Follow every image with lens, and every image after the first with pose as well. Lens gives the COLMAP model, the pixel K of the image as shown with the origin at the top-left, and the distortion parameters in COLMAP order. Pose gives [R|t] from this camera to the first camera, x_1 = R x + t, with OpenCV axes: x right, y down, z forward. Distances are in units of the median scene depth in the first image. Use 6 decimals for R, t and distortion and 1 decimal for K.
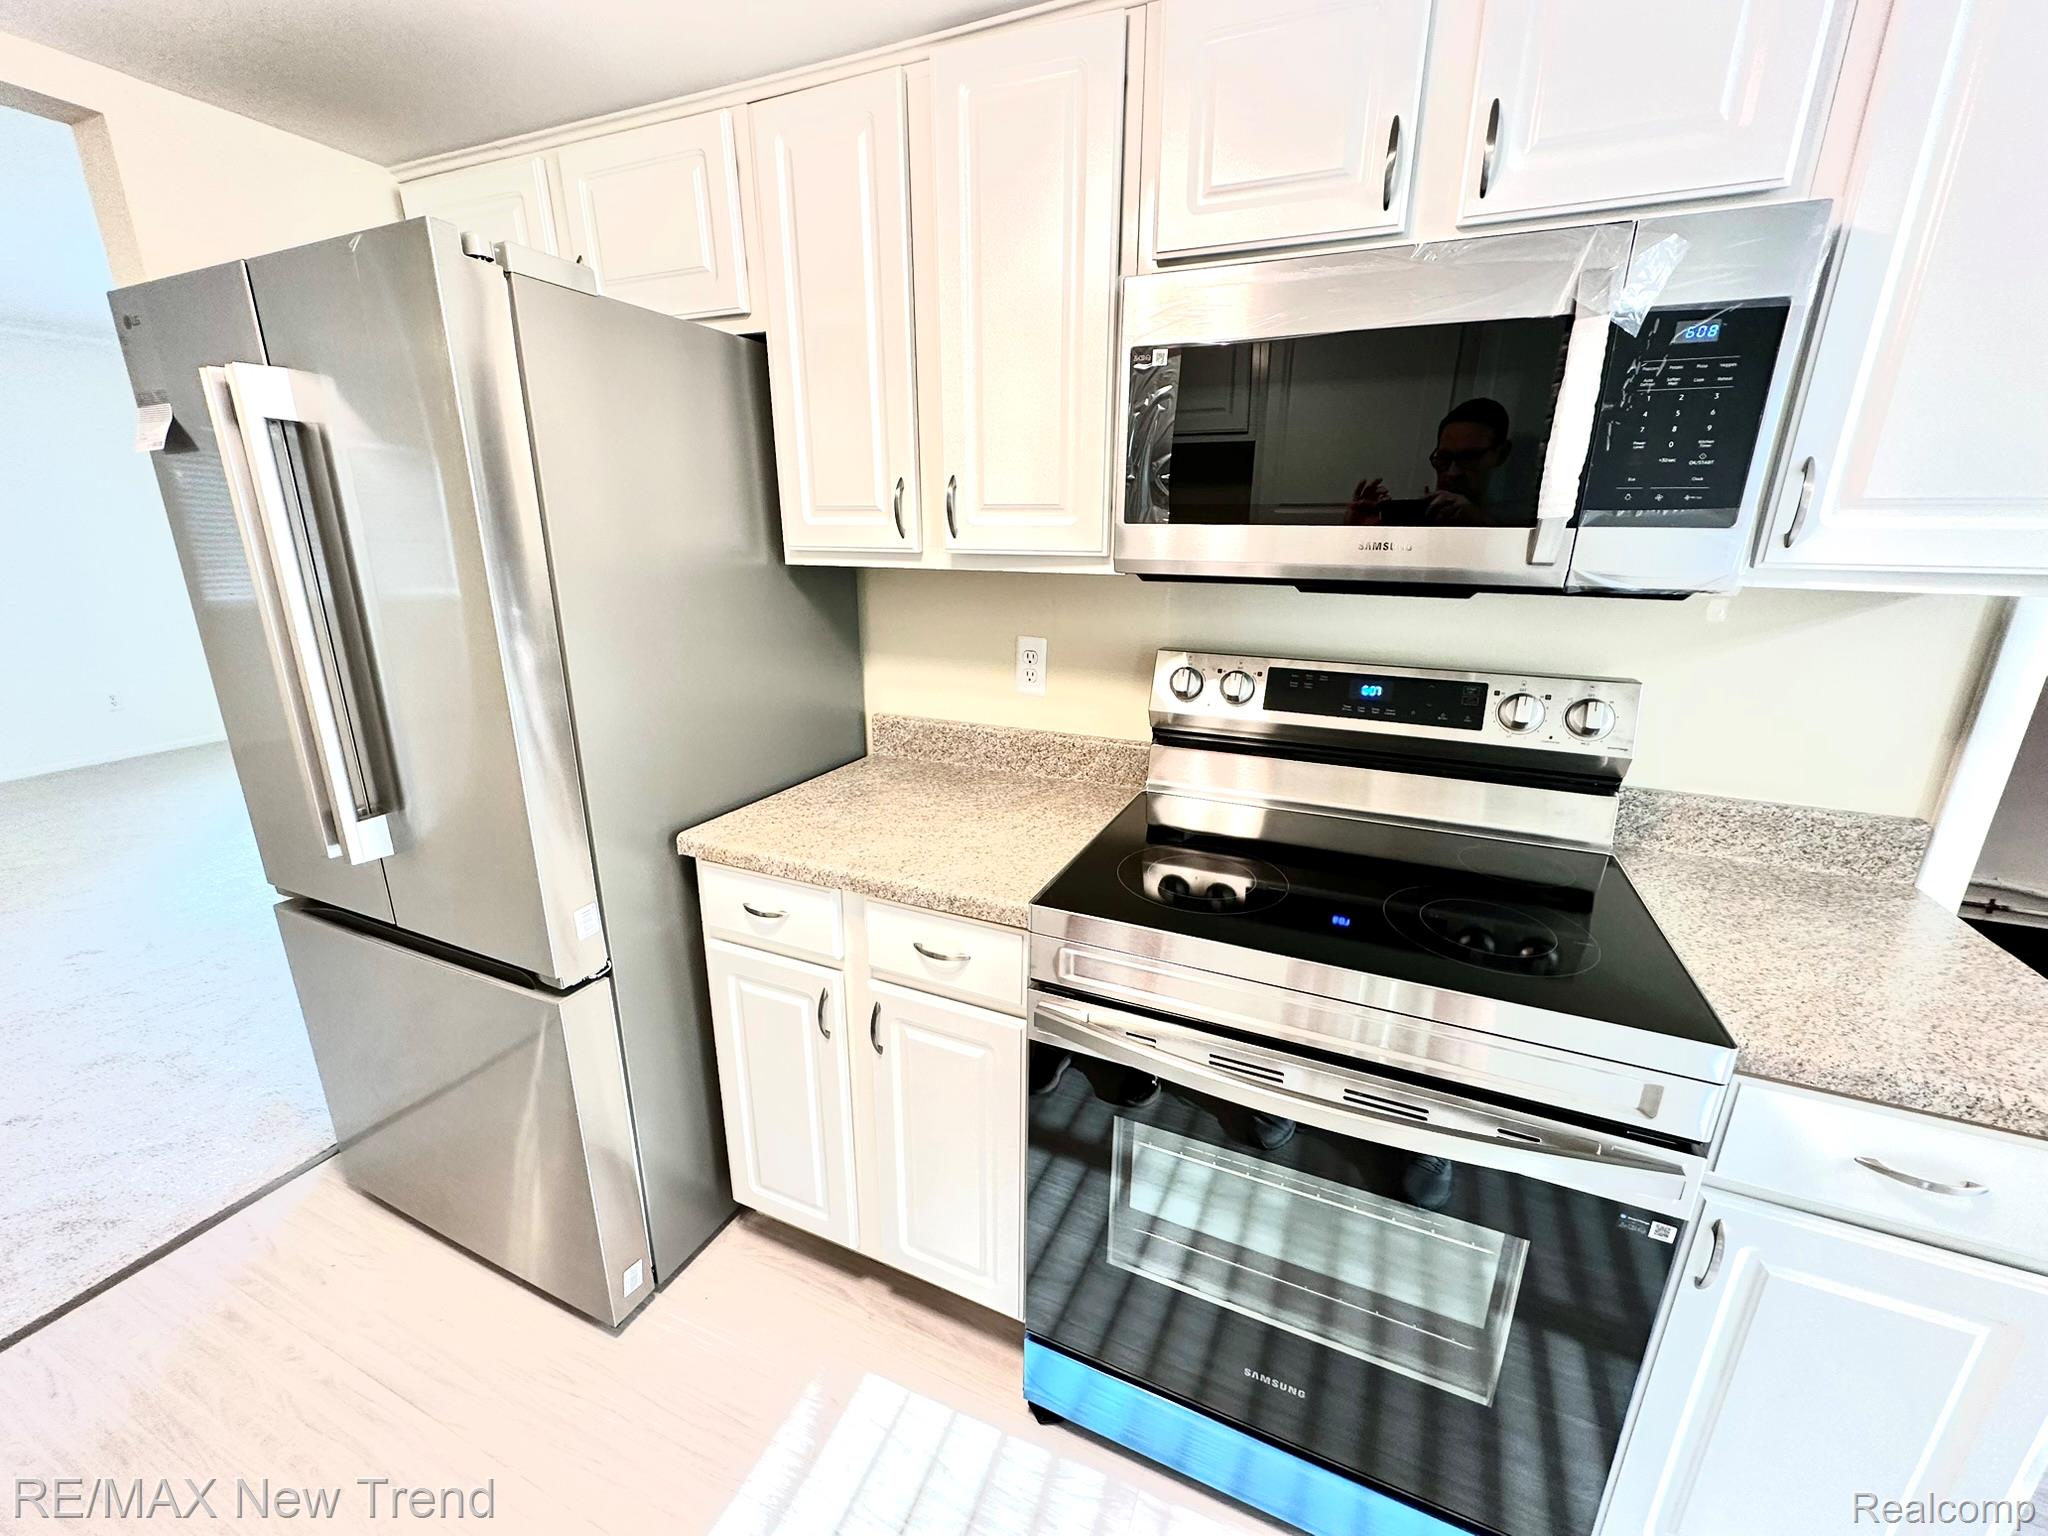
lens RADIAL K [[826.9, 0, 1051.7], [0, 826.9, 770.6], [0, 0, 1]] dist [-0.000599, -0.000524]
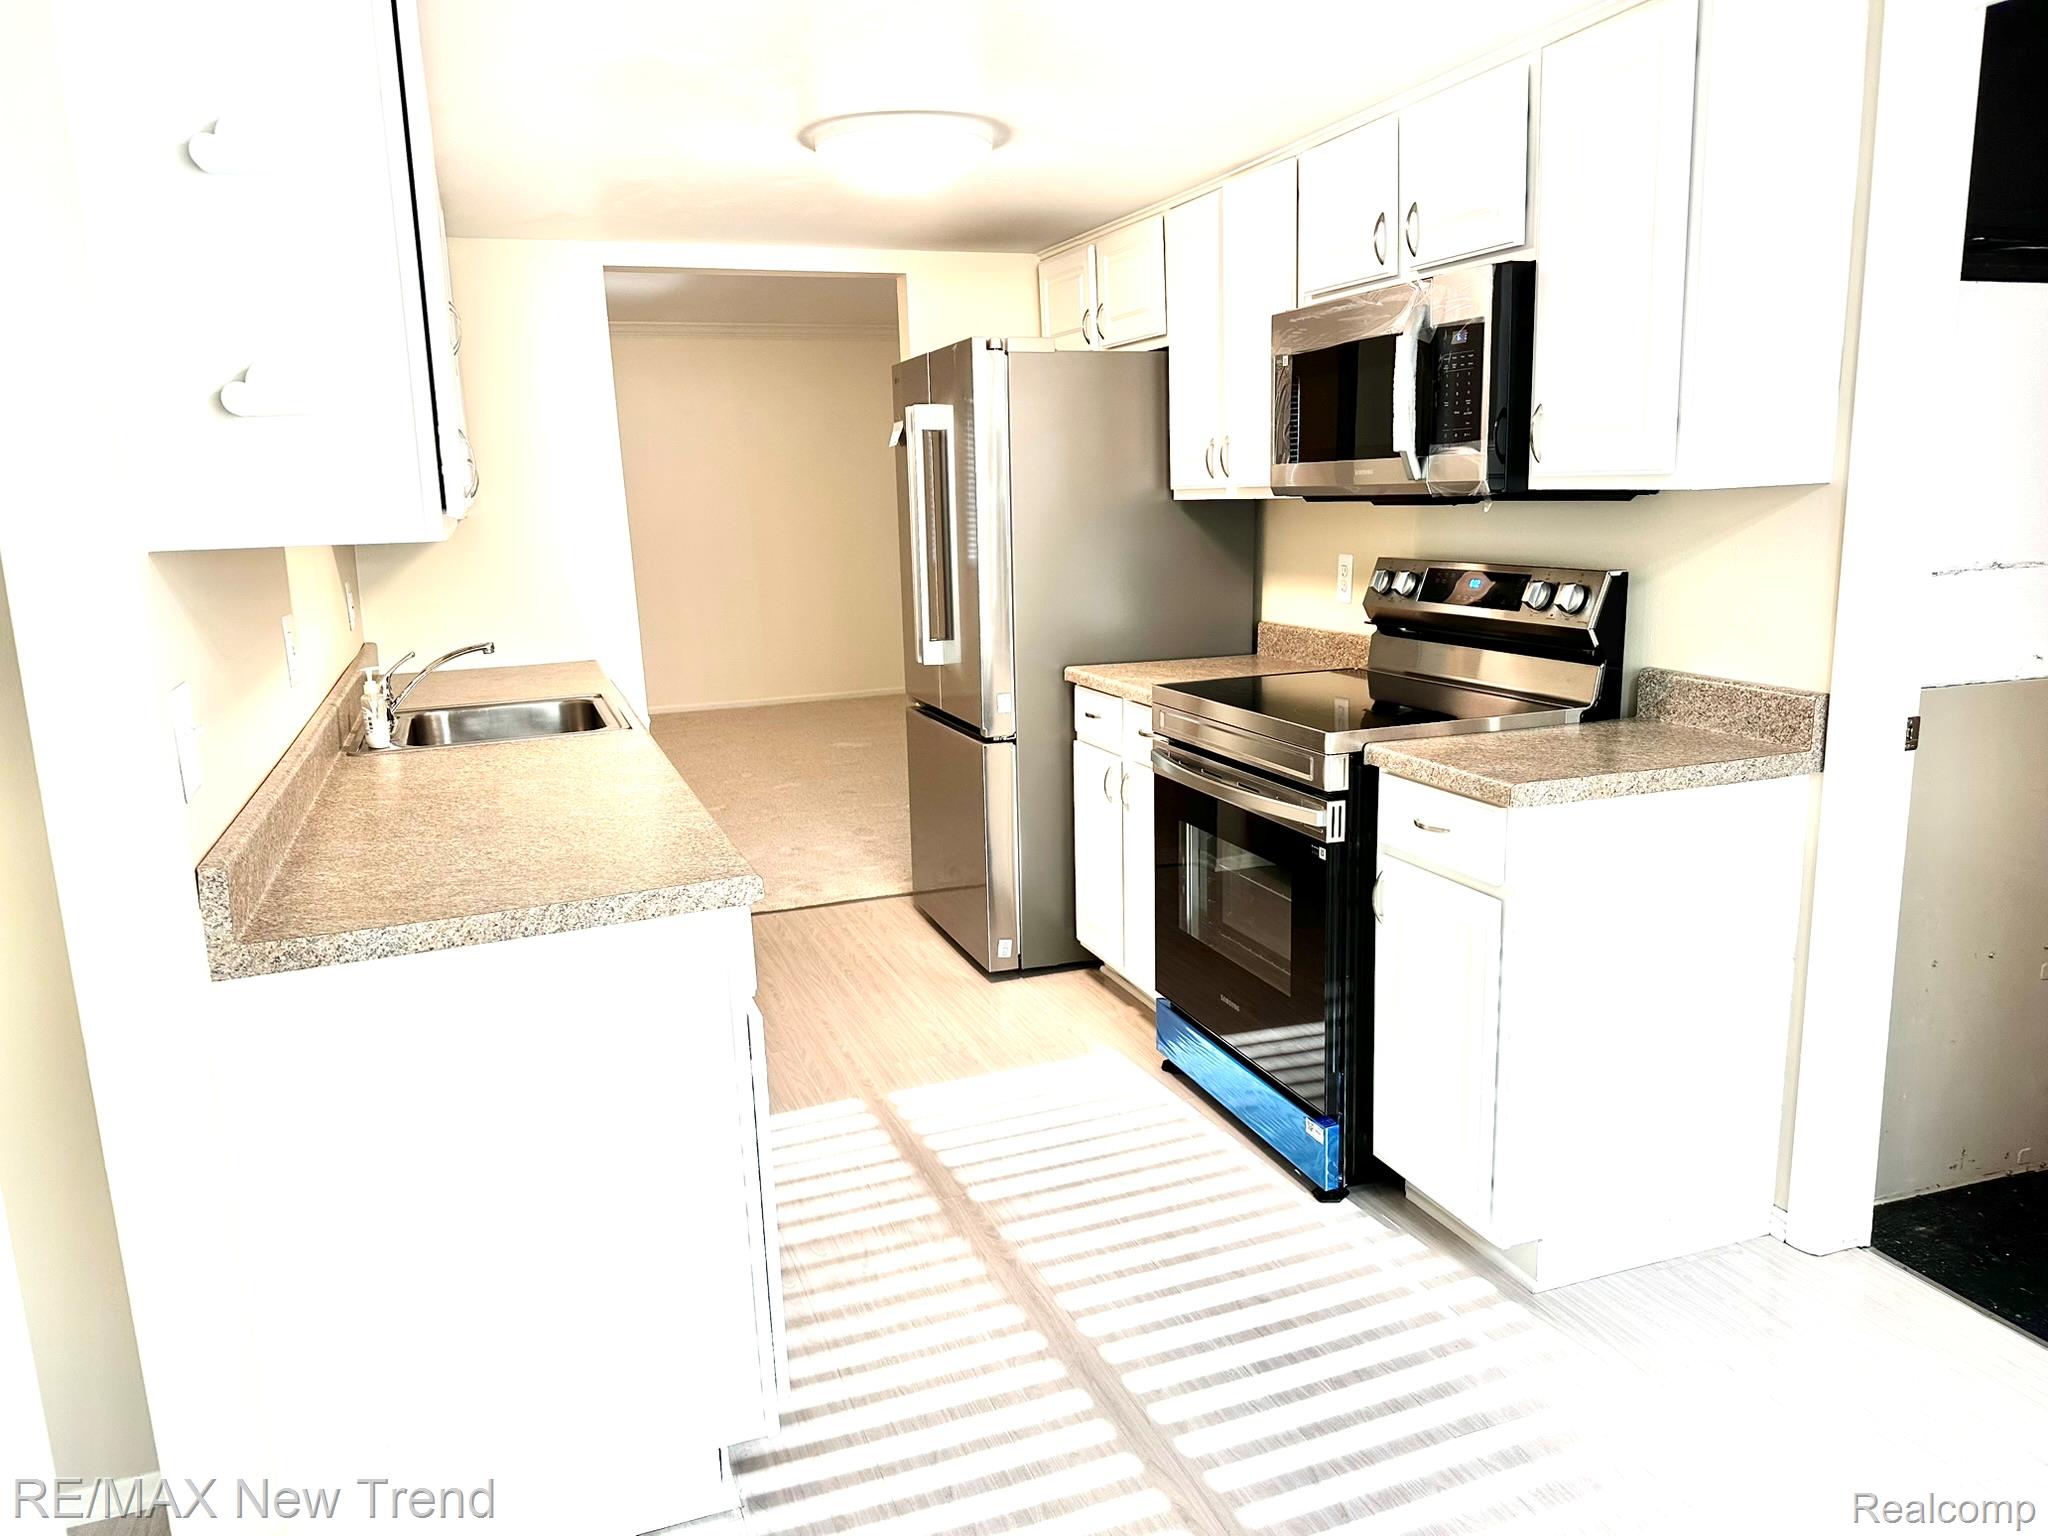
lens RADIAL K [[1428.5, 0, 1024.0], [0, 1428.5, 768.0], [0, 0, 1]] dist [0.143012, -0.280877]
pose [[0.694396, 0.111021, -0.710977, 1.583522], [-0.170802, 0.985220, -0.012973, 0.342024], [0.699028, 0.130445, 0.703096, -1.042702]]
